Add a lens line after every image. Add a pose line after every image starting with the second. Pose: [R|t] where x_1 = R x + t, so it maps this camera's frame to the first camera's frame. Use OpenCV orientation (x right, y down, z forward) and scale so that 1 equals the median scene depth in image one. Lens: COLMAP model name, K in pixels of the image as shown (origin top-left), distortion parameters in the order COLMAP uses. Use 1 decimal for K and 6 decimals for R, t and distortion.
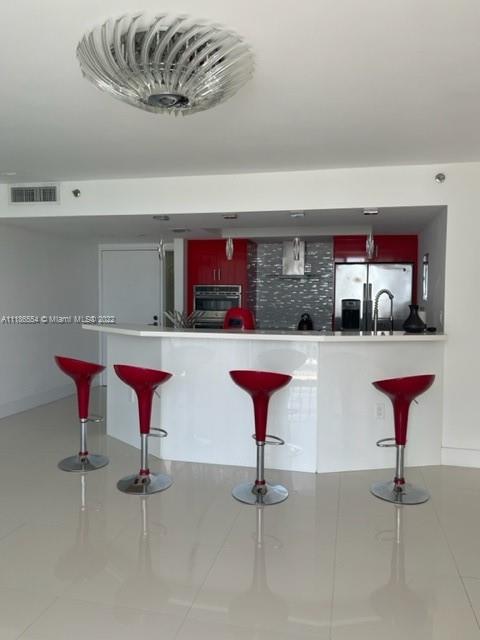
lens RADIAL K [[499.1, 0, 240.0], [0, 499.1, 320.0], [0, 0, 1]] dist [0.034401, -0.005857]
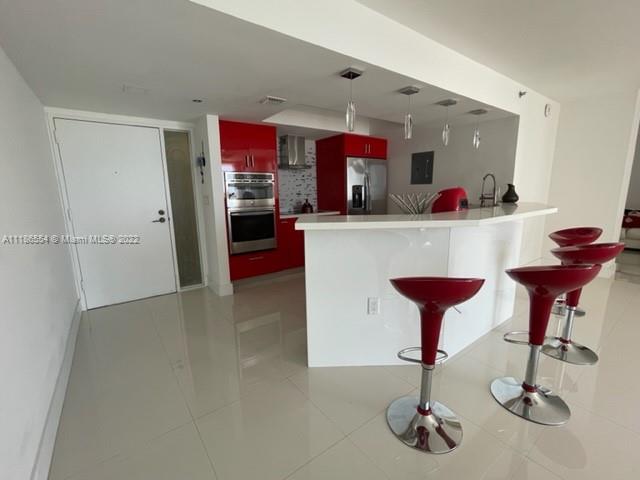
lens RADIAL K [[280.9, 0, 320.0], [0, 280.9, 240.0], [0, 0, 1]] dist [-0.001365, -0.000215]
pose [[0.644005, -0.153331, 0.749497, -0.610850], [0.059572, 0.986785, 0.150688, -0.023309], [-0.762698, -0.052395, 0.644629, 0.859167]]
